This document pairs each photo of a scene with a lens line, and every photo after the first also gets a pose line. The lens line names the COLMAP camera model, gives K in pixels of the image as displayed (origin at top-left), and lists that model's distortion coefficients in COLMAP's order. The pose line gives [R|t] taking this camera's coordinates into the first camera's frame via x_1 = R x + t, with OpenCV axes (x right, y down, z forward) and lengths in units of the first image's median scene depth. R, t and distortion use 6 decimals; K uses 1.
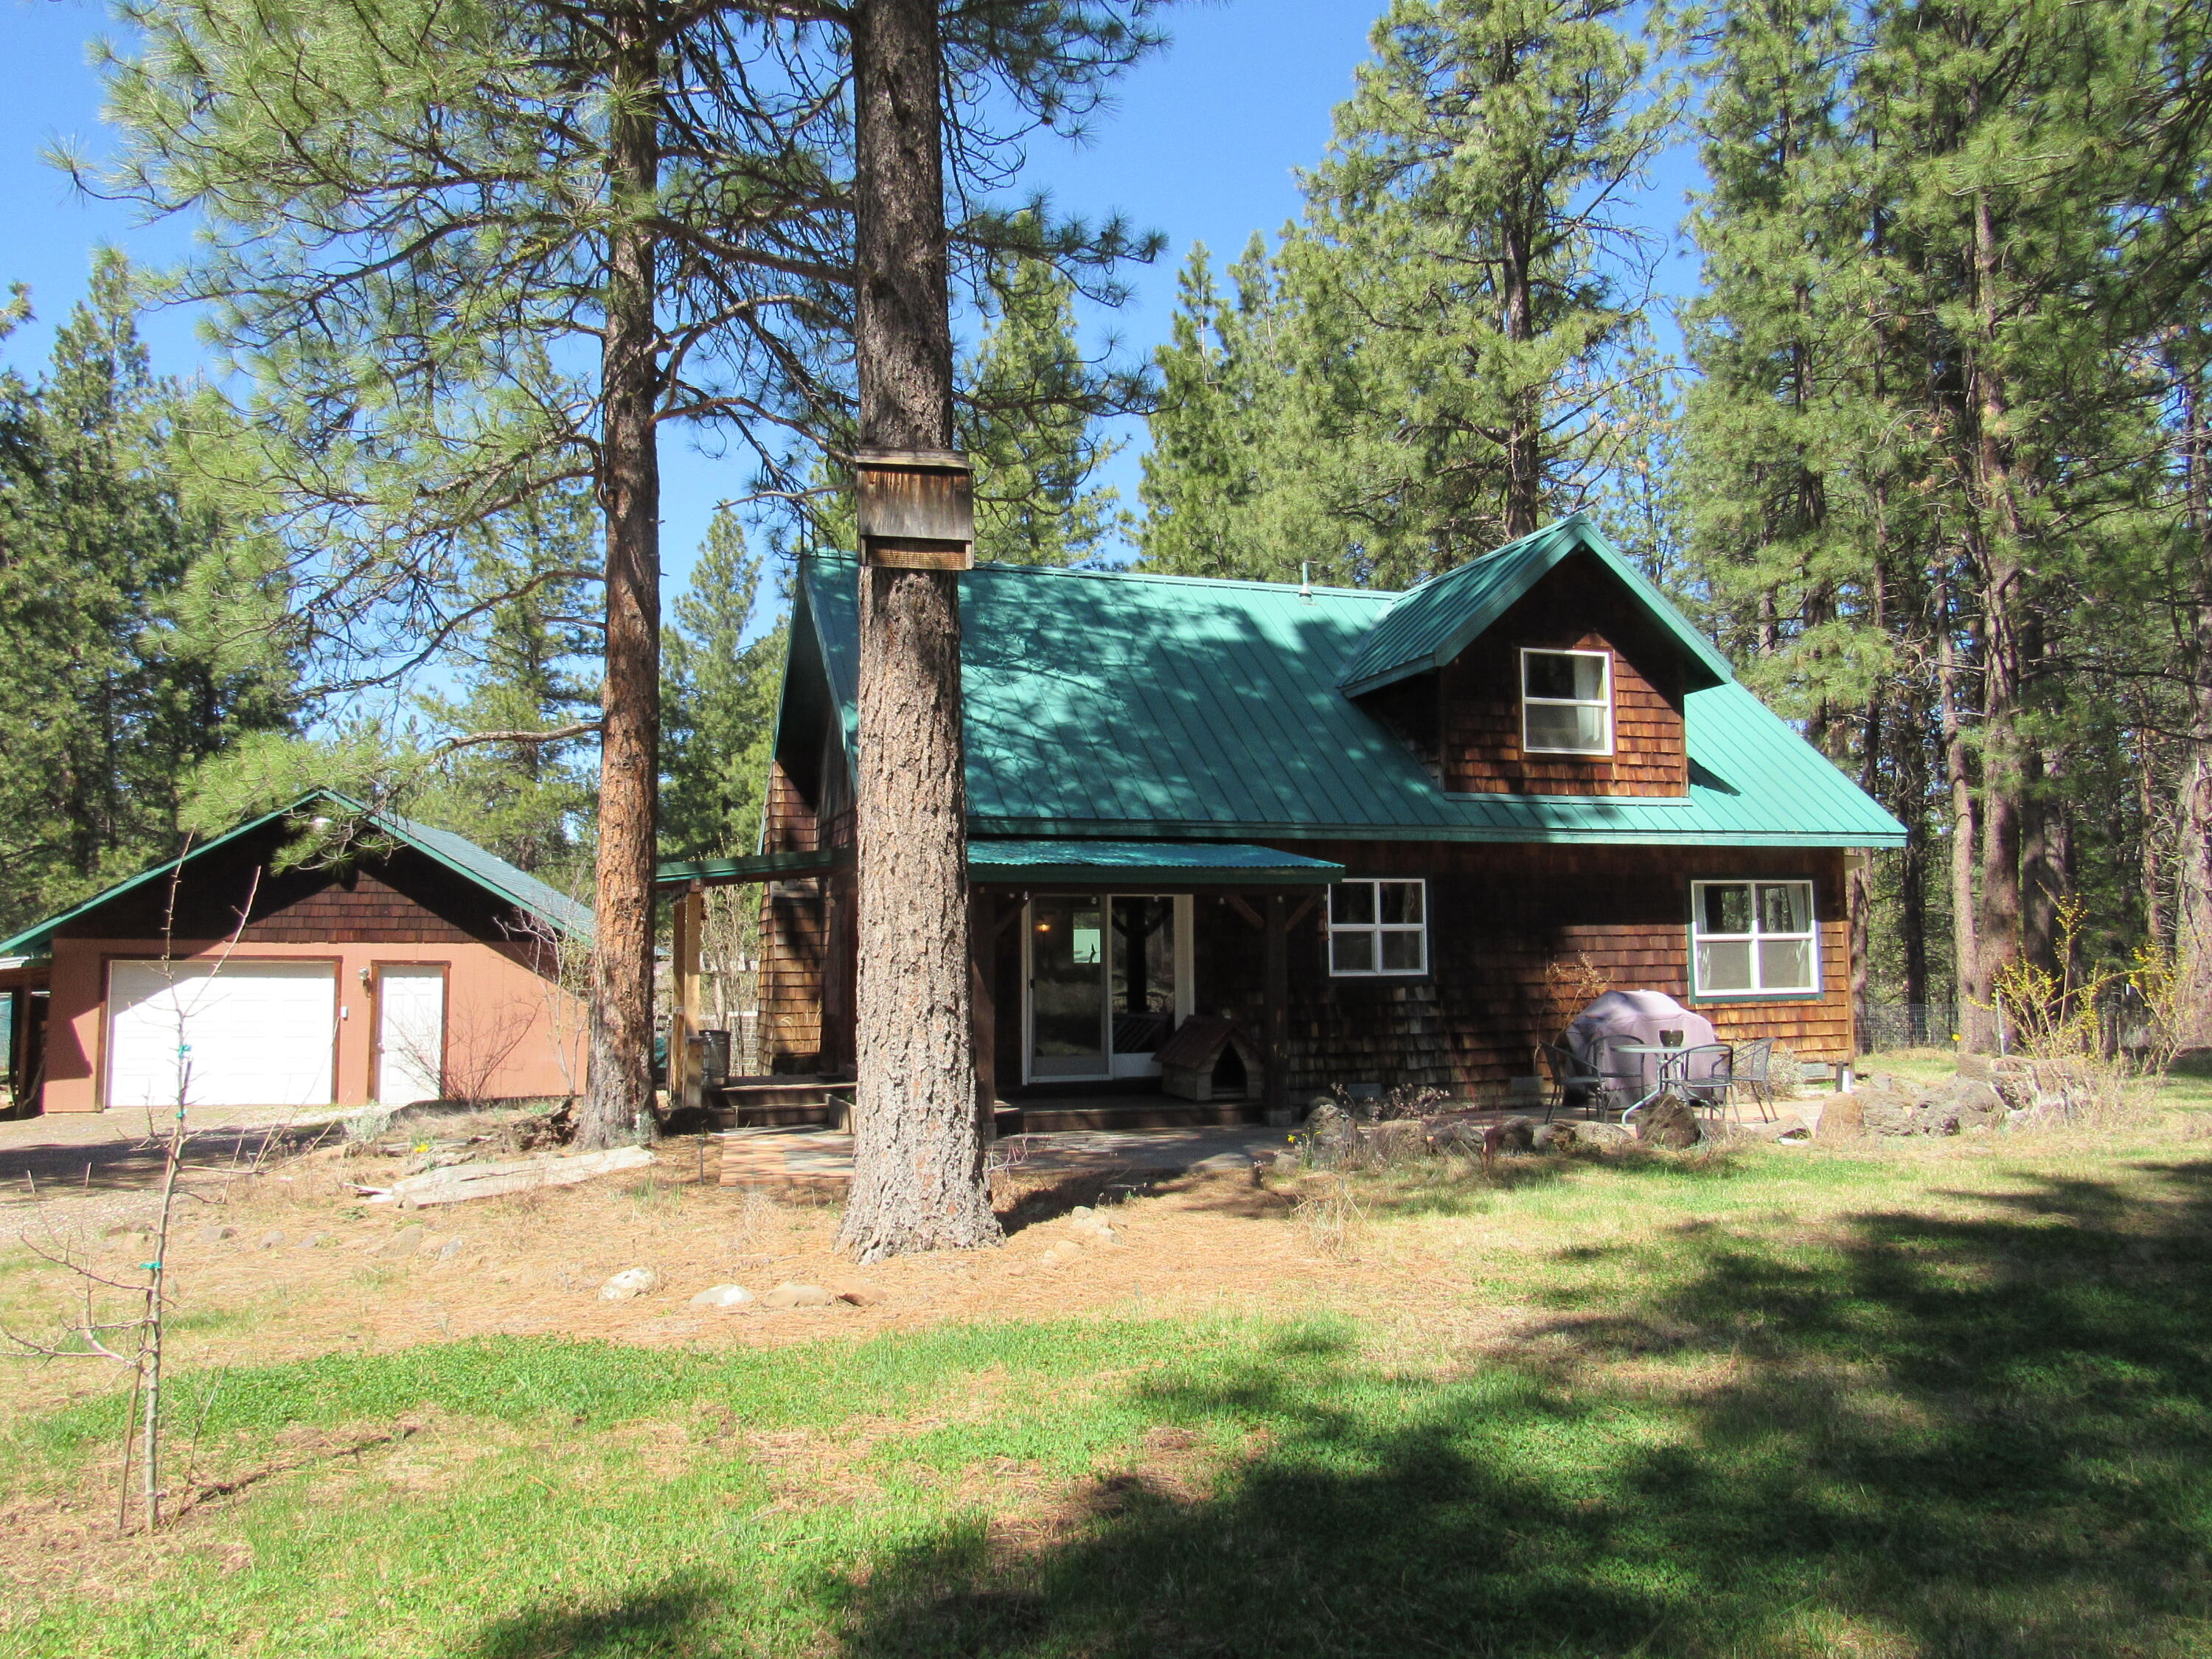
lens RADIAL K [[1580.8, 0, 1107.2], [0, 1580.8, 830.9], [0, 0, 1]] dist [-0.032545, 0.023360]
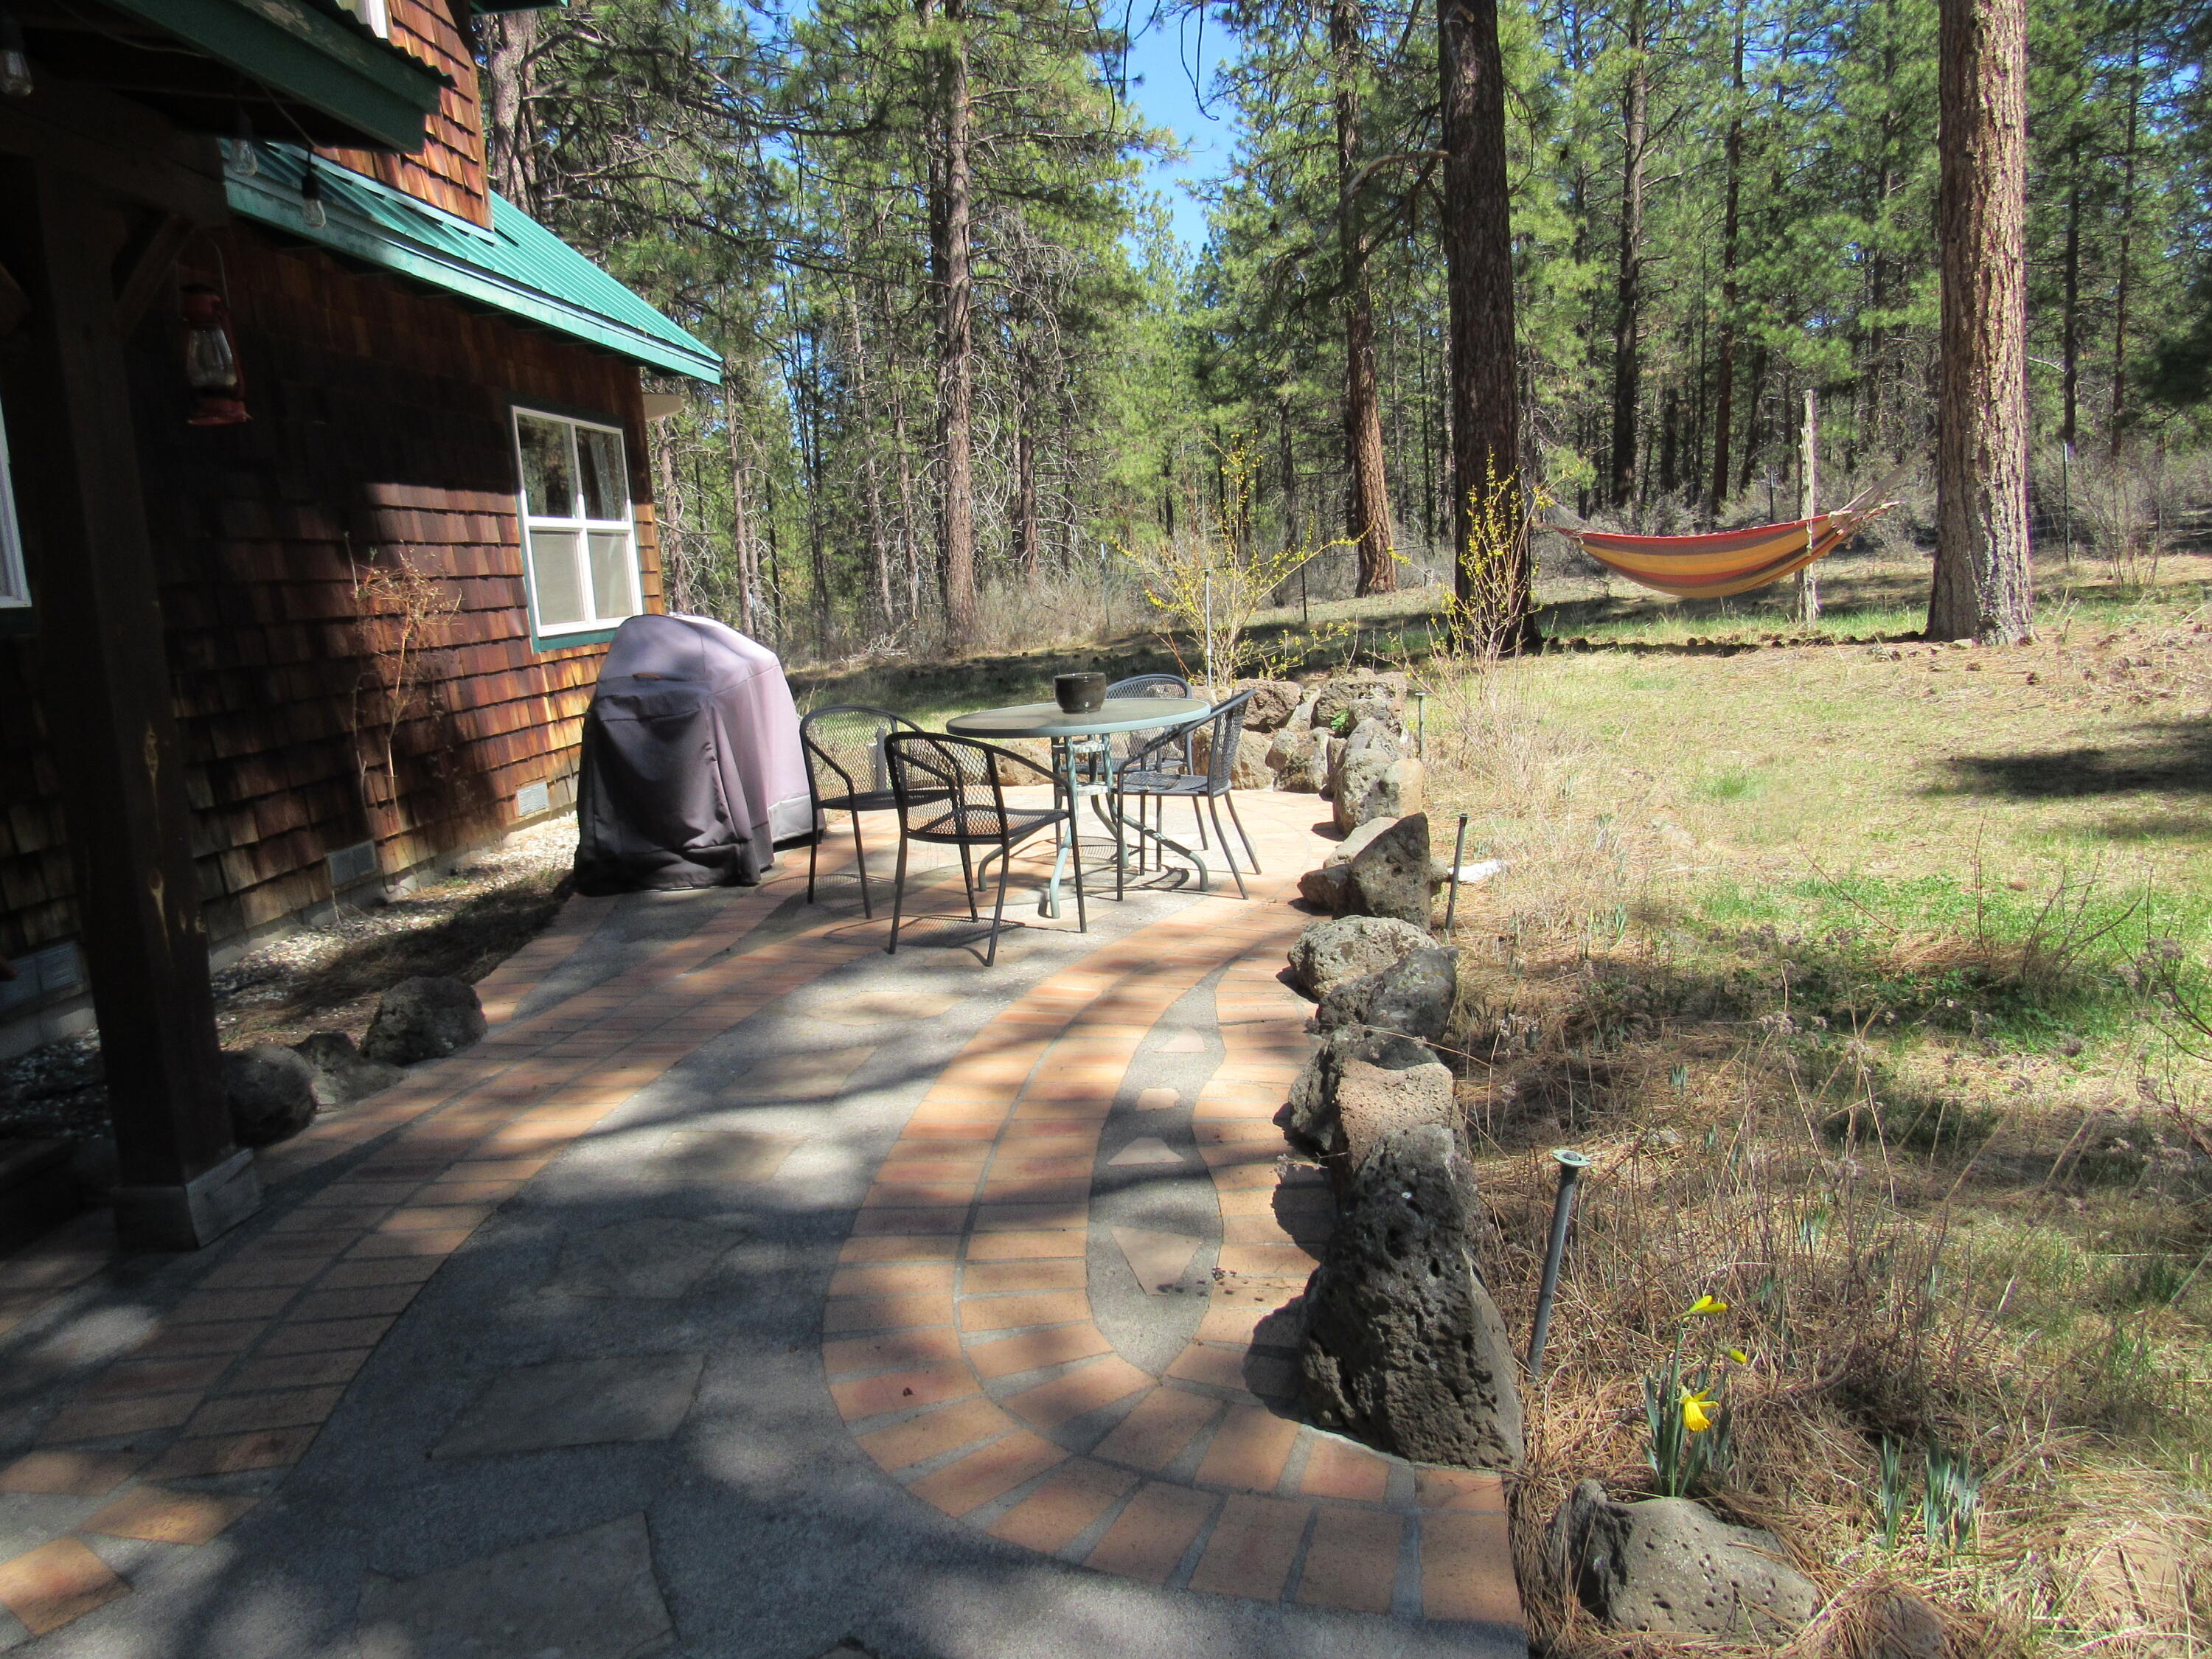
lens RADIAL K [[1580.8, 0, 1107.2], [0, 1580.8, 830.9], [0, 0, 1]] dist [-0.032545, 0.023360]
pose [[0.386789, -0.164481, 0.907381, -0.028080], [-0.025492, 0.981682, 0.188816, 0.065046], [-0.921816, -0.096163, 0.375510, 0.630936]]
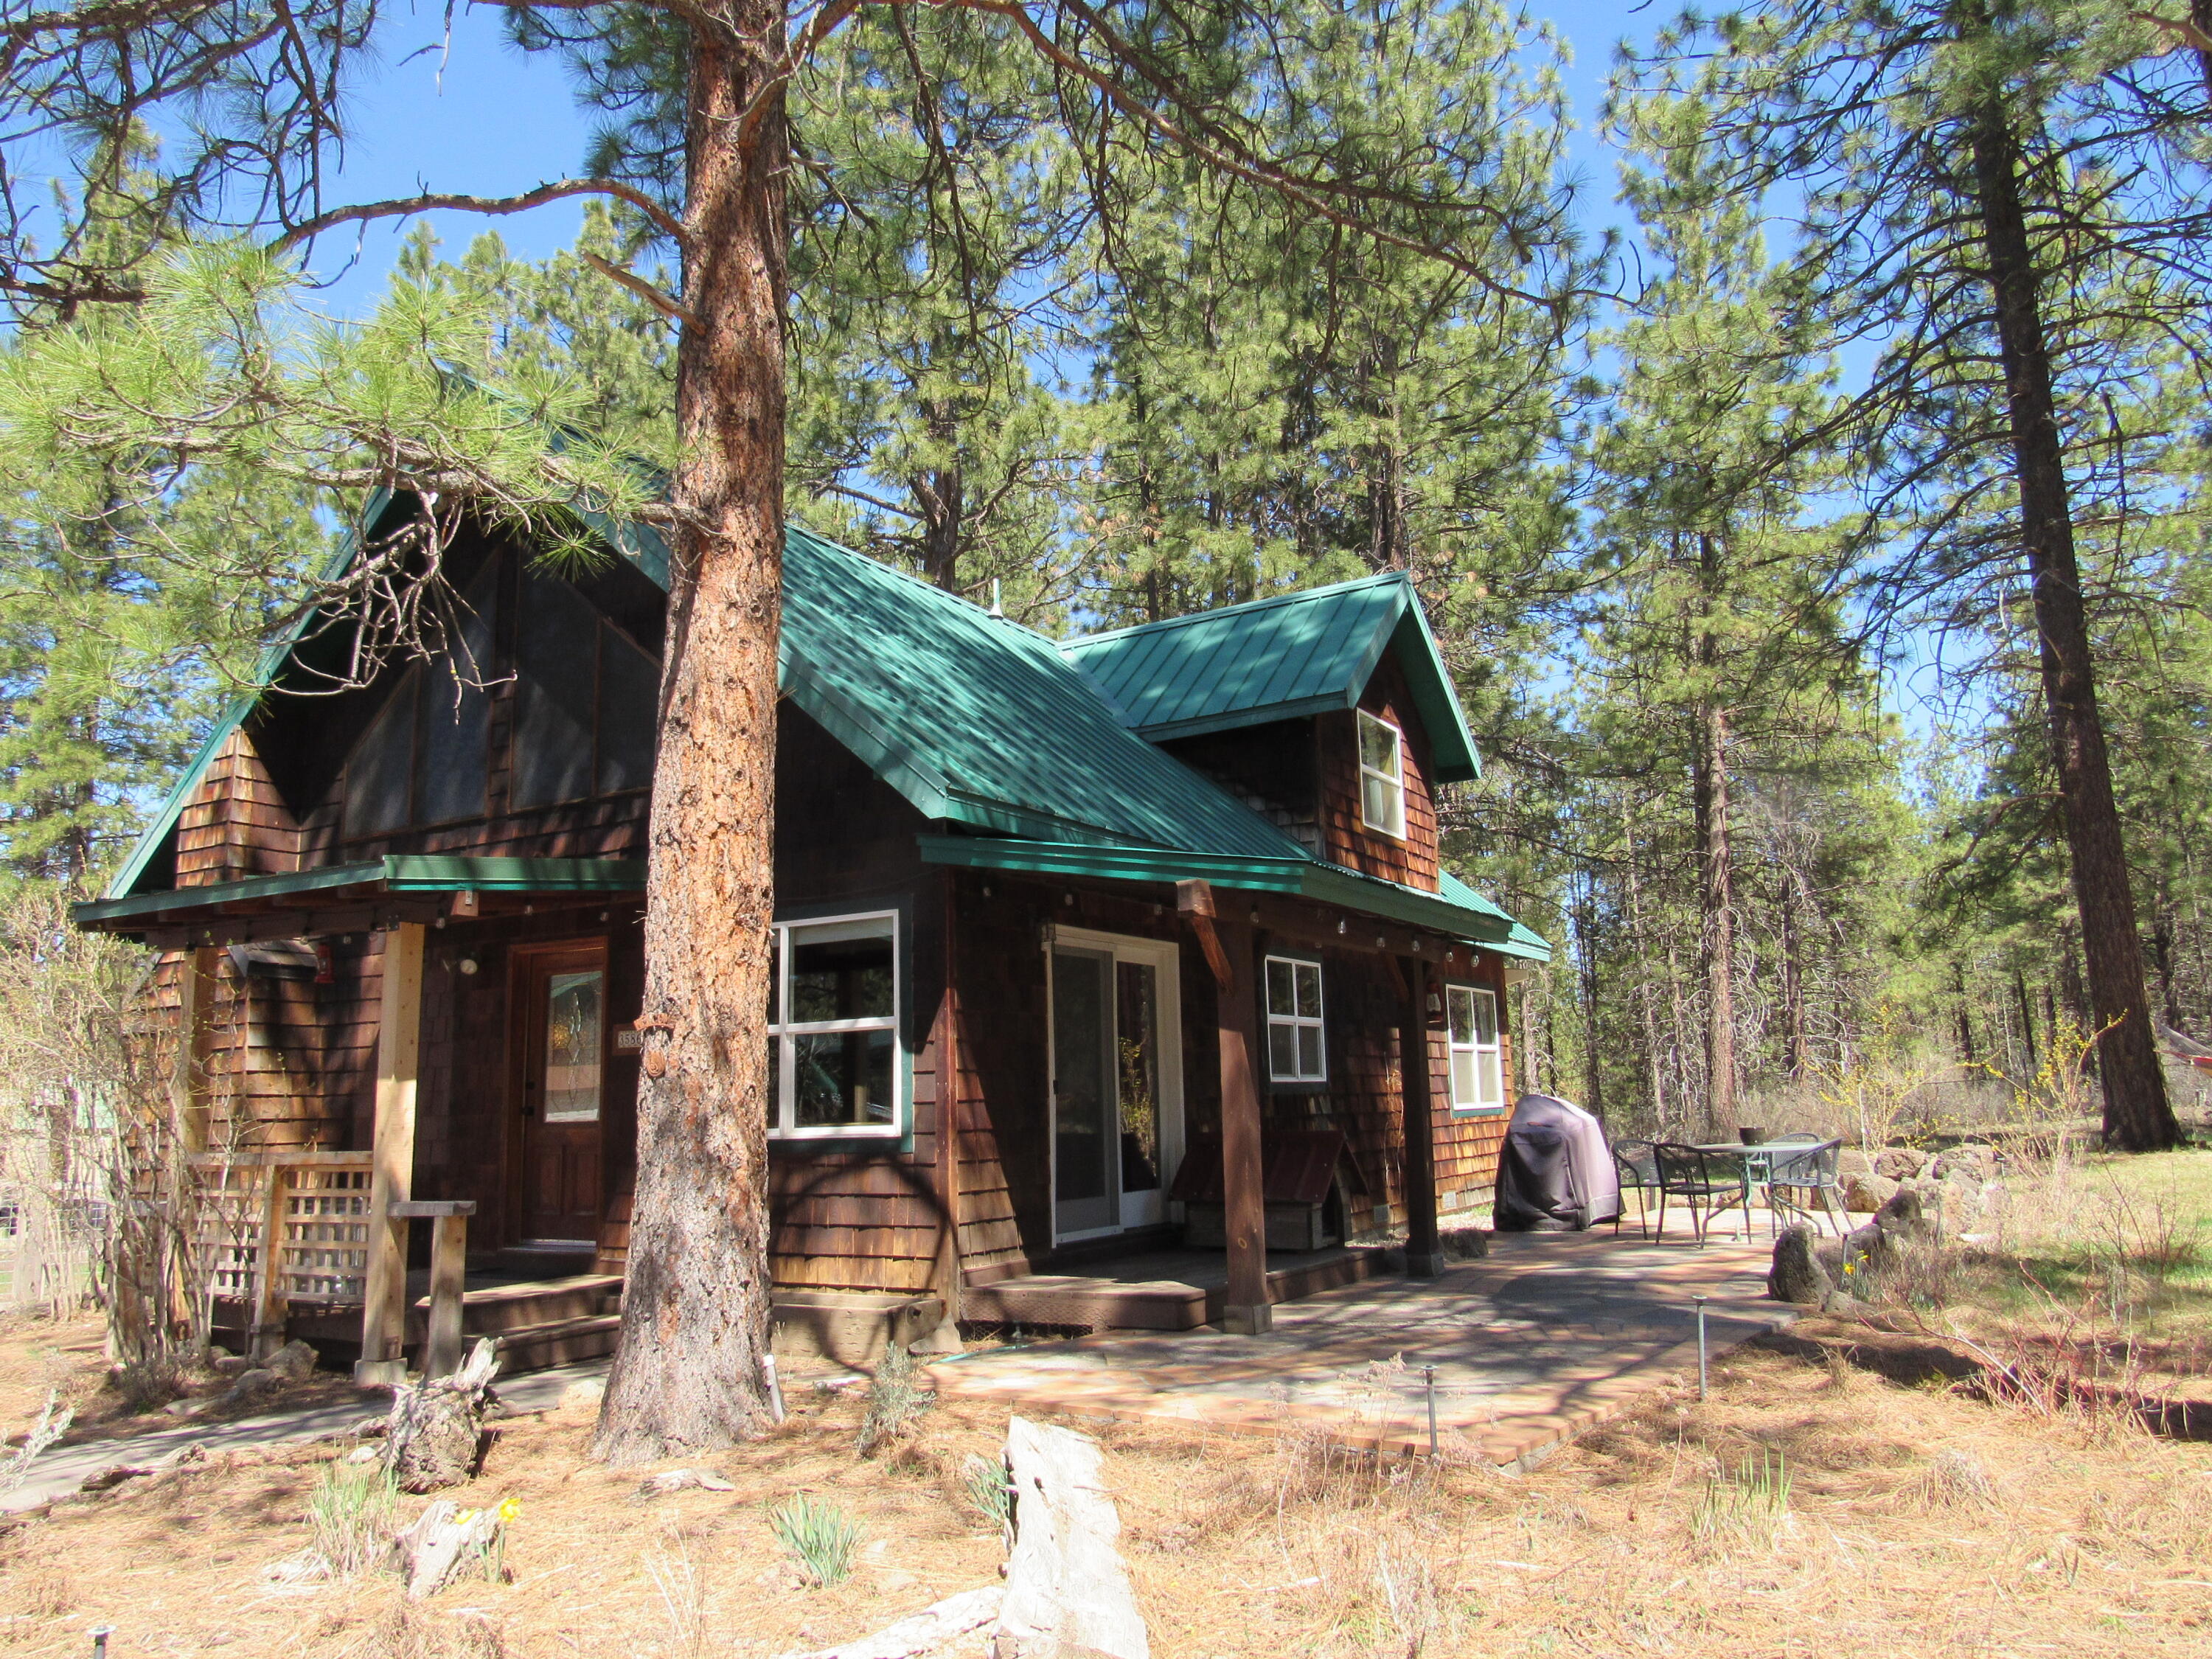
lens RADIAL K [[1580.8, 0, 1107.2], [0, 1580.8, 830.9], [0, 0, 1]] dist [-0.032545, 0.023360]
pose [[0.763335, 0.100617, 0.638119, -0.384285], [-0.034561, 0.992742, -0.115191, 0.056183], [-0.645078, 0.065875, 0.761272, 0.417996]]
